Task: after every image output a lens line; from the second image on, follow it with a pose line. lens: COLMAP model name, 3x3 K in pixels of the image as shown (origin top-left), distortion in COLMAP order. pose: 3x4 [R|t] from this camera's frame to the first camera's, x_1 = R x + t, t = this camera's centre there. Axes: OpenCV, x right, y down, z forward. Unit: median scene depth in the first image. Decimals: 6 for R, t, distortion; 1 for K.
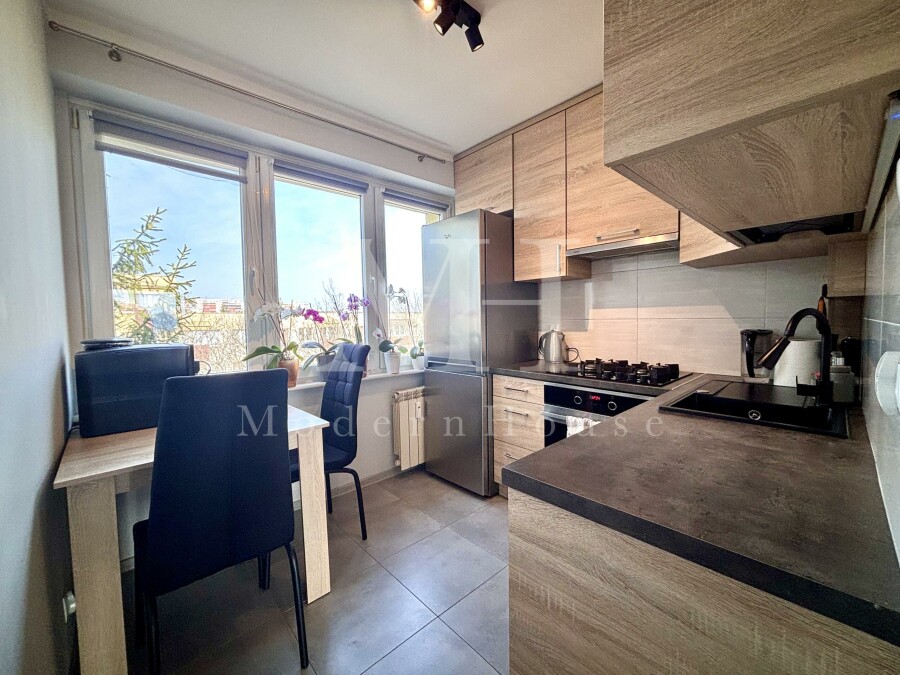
lens RADIAL K [[365.2, 0, 451.9], [0, 365.2, 336.6], [0, 0, 1]] dist [-0.001724, -0.000488]
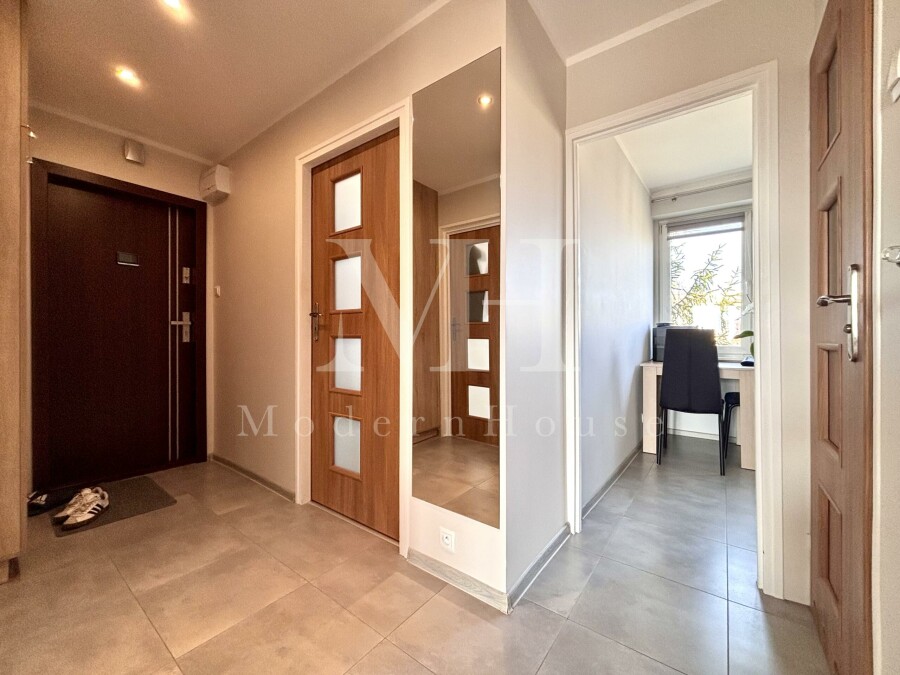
lens RADIAL K [[361.5, 0, 444.6], [0, 361.5, 336.0], [0, 0, 1]] dist [0.015628, -0.007638]
pose [[0.179774, 0.011583, -0.983640, 0.926385], [-0.053298, 0.998577, 0.002018, 0.141406], [0.982263, 0.052064, 0.180136, -0.680590]]
